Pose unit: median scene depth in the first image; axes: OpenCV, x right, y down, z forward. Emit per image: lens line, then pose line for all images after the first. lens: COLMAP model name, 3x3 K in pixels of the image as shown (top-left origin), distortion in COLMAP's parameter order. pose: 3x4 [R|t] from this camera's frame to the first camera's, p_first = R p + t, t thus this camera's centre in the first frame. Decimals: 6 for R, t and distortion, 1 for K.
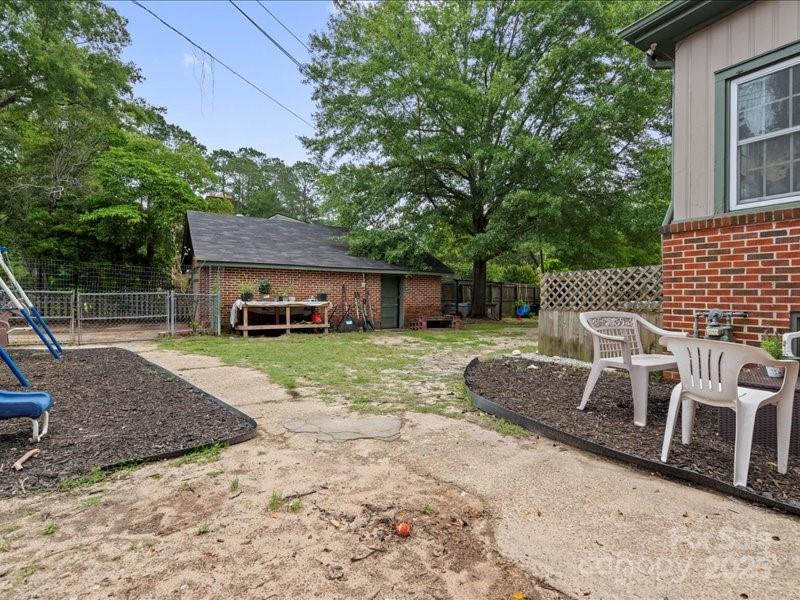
lens RADIAL K [[416.0, 0, 402.0], [0, 416.0, 312.4], [0, 0, 1]] dist [-0.003223, -0.000061]
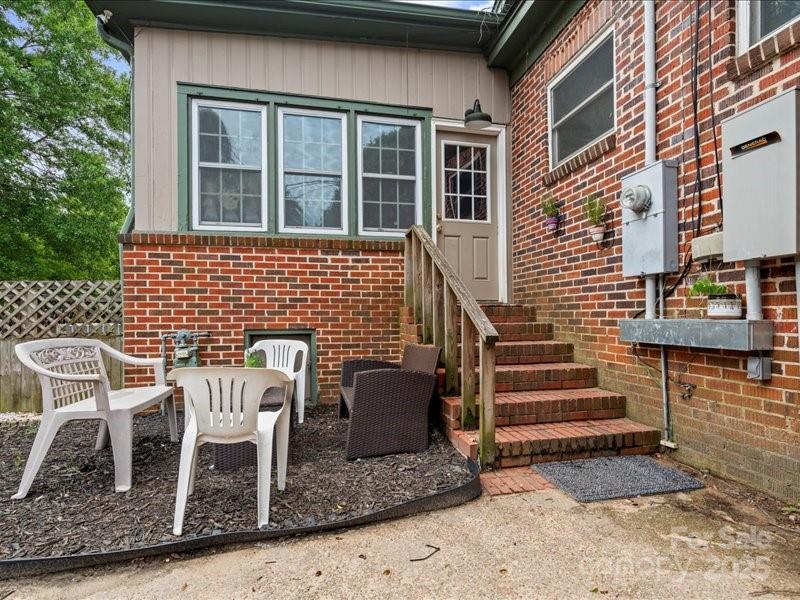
lens RADIAL K [[416.0, 0, 402.0], [0, 416.0, 312.4], [0, 0, 1]] dist [-0.003223, -0.000061]
pose [[0.348077, 0.002185, 0.937463, 0.037885], [0.045917, 0.998757, -0.019377, -0.006542], [-0.936341, 0.049790, 0.347544, 0.200006]]
